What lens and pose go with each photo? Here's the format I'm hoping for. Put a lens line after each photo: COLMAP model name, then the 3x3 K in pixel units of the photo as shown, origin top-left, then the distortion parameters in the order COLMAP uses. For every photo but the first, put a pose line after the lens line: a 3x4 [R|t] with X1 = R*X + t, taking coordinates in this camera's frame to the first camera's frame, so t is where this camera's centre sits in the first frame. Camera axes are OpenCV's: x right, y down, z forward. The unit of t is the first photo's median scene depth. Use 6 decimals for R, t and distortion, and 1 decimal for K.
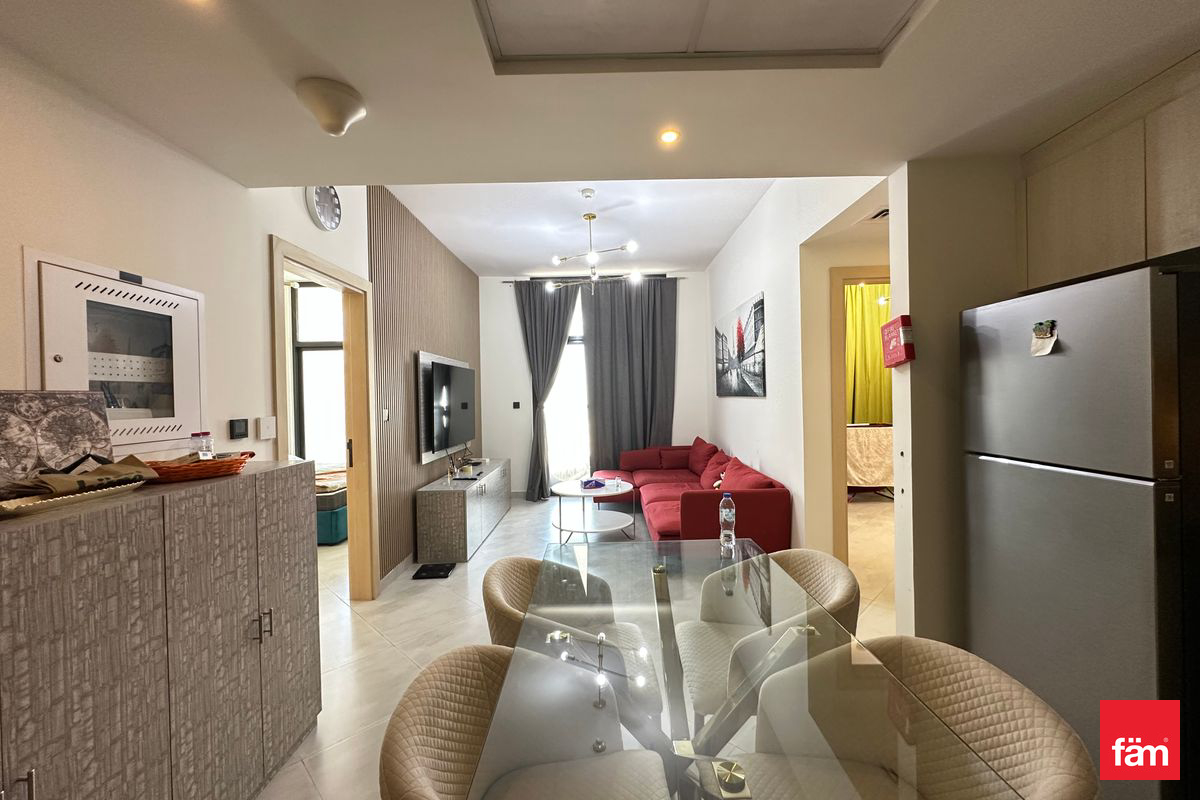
lens RADIAL K [[479.2, 0, 600.0], [0, 479.2, 400.0], [0, 0, 1]] dist [0.000698, 0.000241]
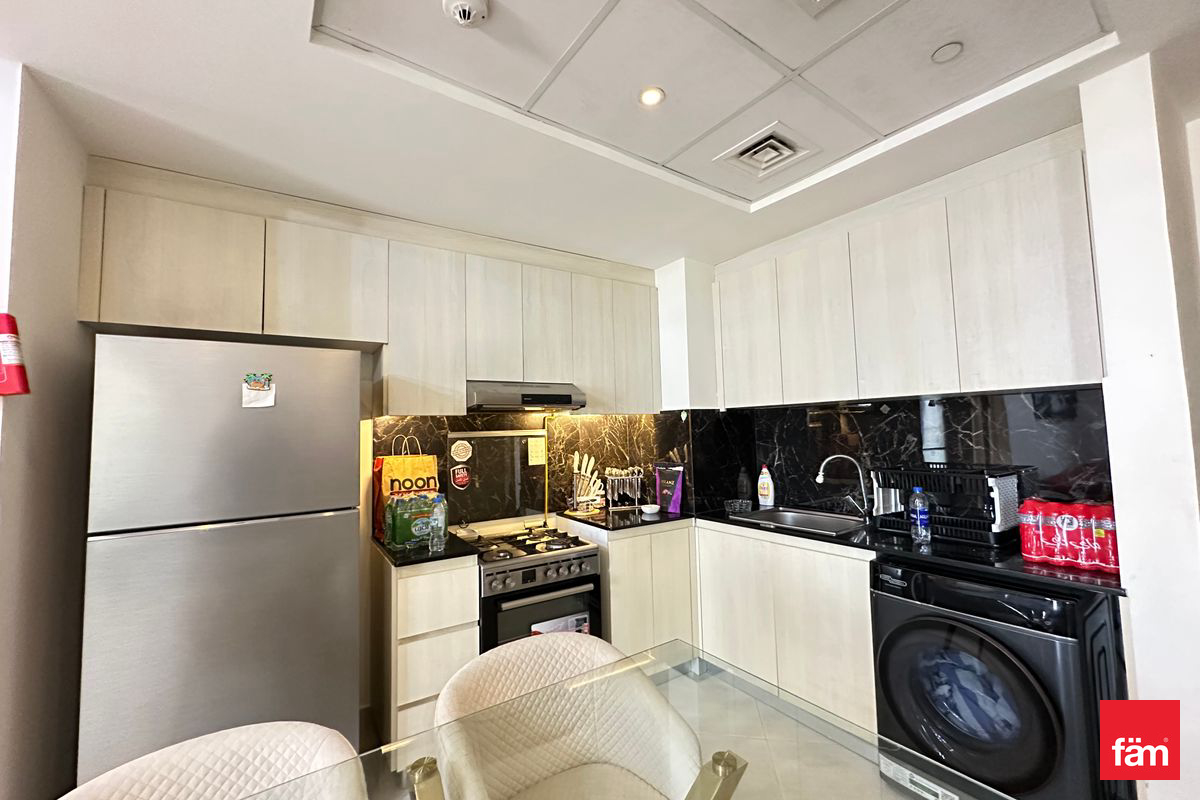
lens RADIAL K [[479.2, 0, 600.0], [0, 479.2, 400.0], [0, 0, 1]] dist [0.000698, 0.000241]
pose [[-0.569047, 0.087628, 0.817623, -0.100204], [0.048123, 0.996151, -0.073269, -0.000534], [-0.820896, -0.002347, -0.571074, 0.338815]]
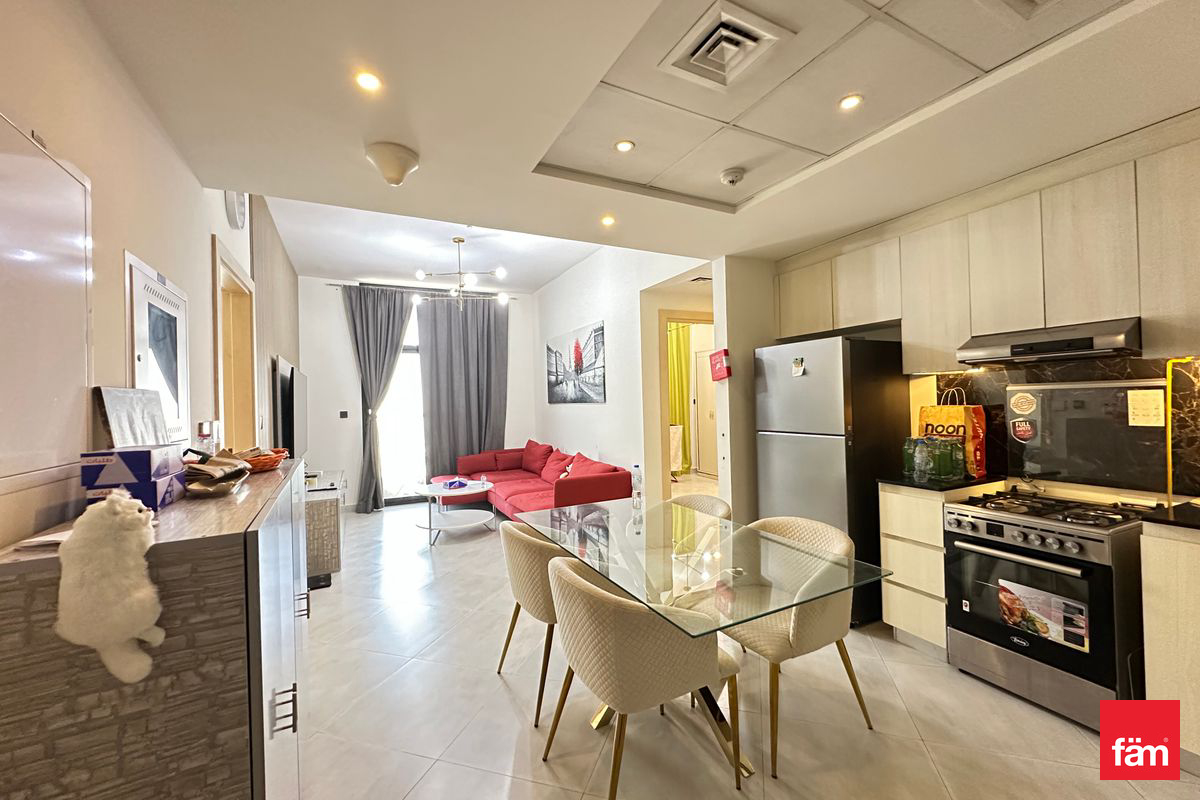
lens RADIAL K [[479.2, 0, 600.0], [0, 479.2, 400.0], [0, 0, 1]] dist [0.000698, 0.000241]
pose [[0.889514, -0.000561, 0.456907, -0.220176], [0.011710, 0.999699, -0.021569, 0.011894], [-0.456757, 0.024536, 0.889253, -0.112230]]
